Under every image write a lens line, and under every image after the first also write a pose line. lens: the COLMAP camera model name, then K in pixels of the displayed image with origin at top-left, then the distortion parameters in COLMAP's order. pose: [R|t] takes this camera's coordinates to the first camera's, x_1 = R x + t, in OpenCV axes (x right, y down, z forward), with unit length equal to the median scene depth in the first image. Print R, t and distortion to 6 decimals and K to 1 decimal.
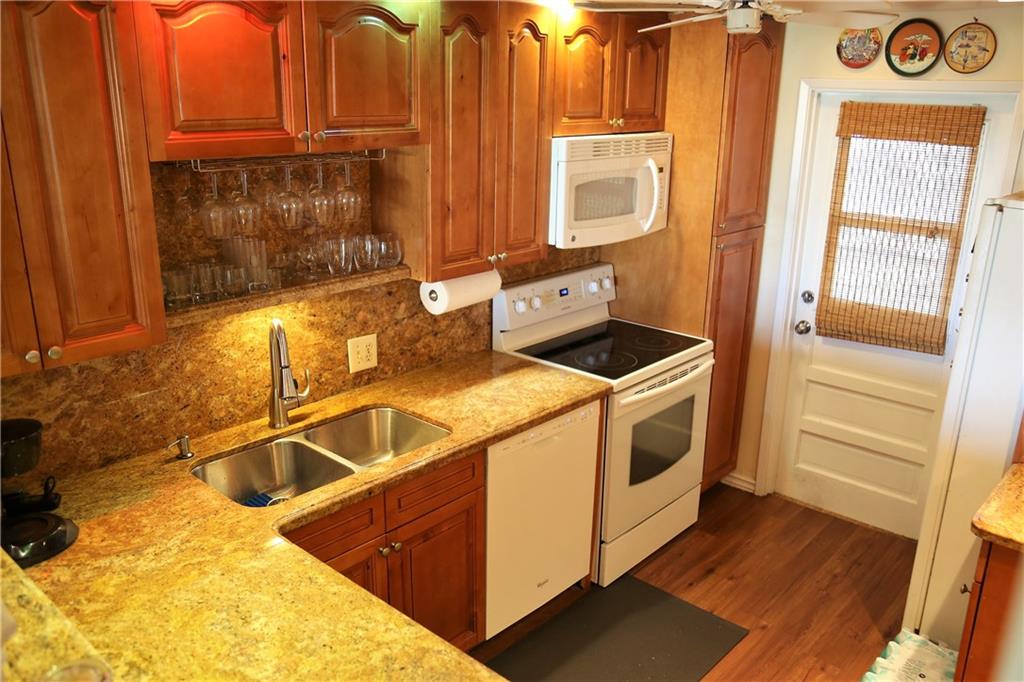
lens RADIAL K [[844.4, 0, 514.8], [0, 844.4, 344.0], [0, 0, 1]] dist [-0.037832, 0.013420]
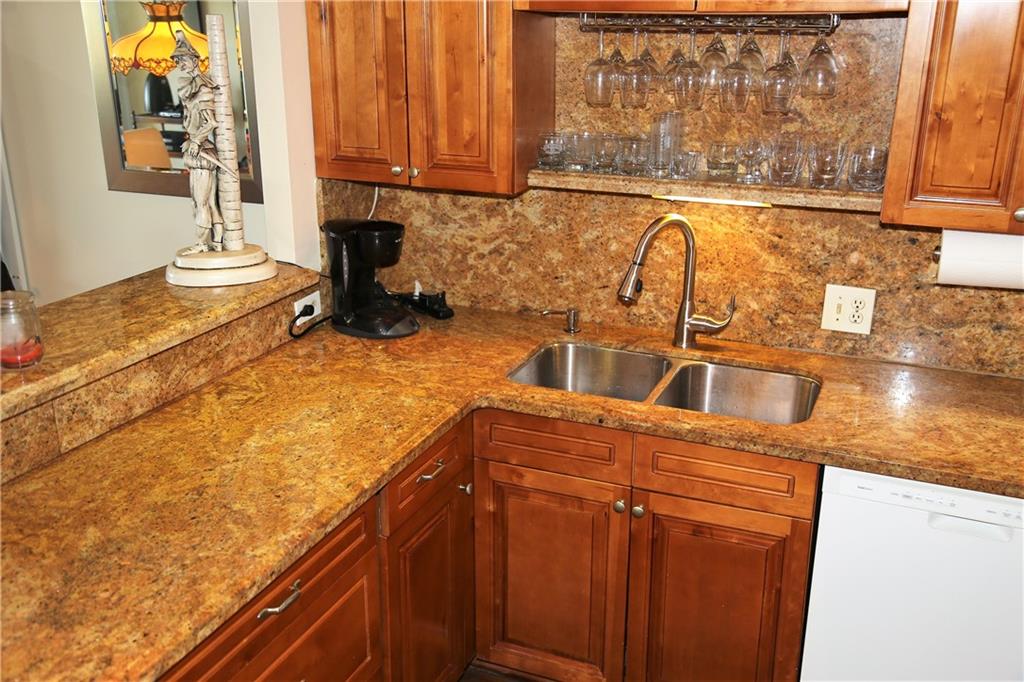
lens RADIAL K [[1013.4, 0, 519.6], [0, 1013.4, 342.5], [0, 0, 1]] dist [0.022704, 0.000000]
pose [[0.318531, 0.286296, -0.903644, 0.554757], [-0.282418, 0.938669, 0.197841, -0.058246], [0.904863, 0.192187, 0.379850, 0.426179]]
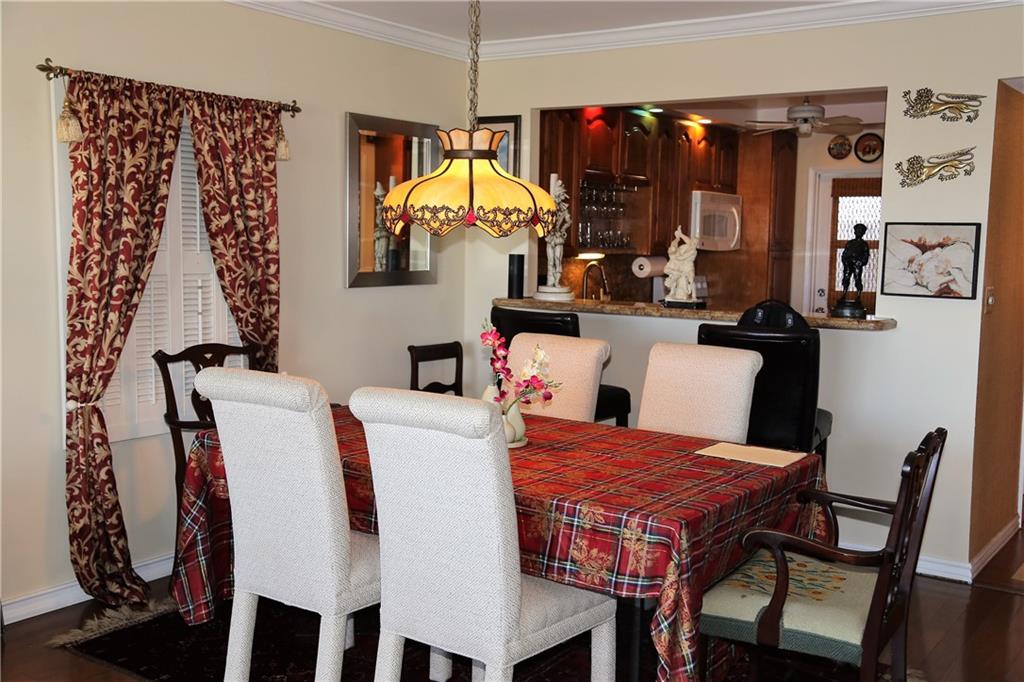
lens RADIAL K [[1013.4, 0, 516.7], [0, 1013.4, 341.4], [0, 0, 1]] dist [0.022704, 0.000000]
pose [[0.995239, -0.015742, 0.096182, -0.702701], [0.034403, 0.980086, -0.195573, 0.642750], [-0.091188, 0.197951, 0.975961, -1.403888]]
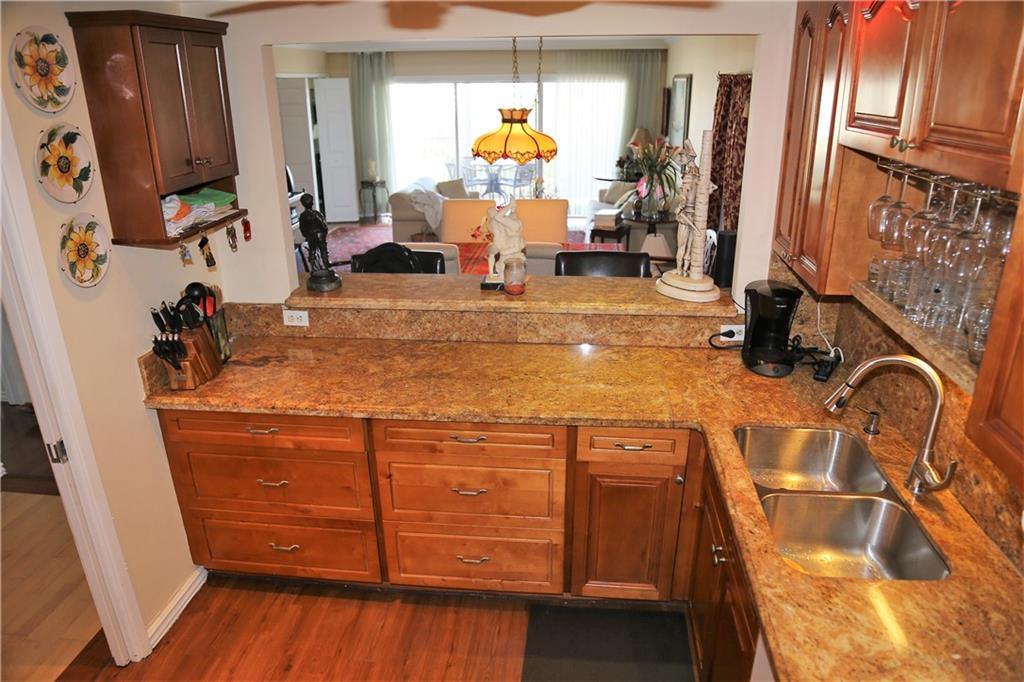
lens RADIAL K [[693.8, 0, 516.5], [0, 693.8, 339.0], [0, 0, 1]] dist [-0.061561, 0.020387]
pose [[-0.807109, 0.194535, -0.557432, 0.375112], [-0.190201, 0.808147, 0.557424, -0.309774], [0.558926, 0.555927, -0.615262, 1.036413]]
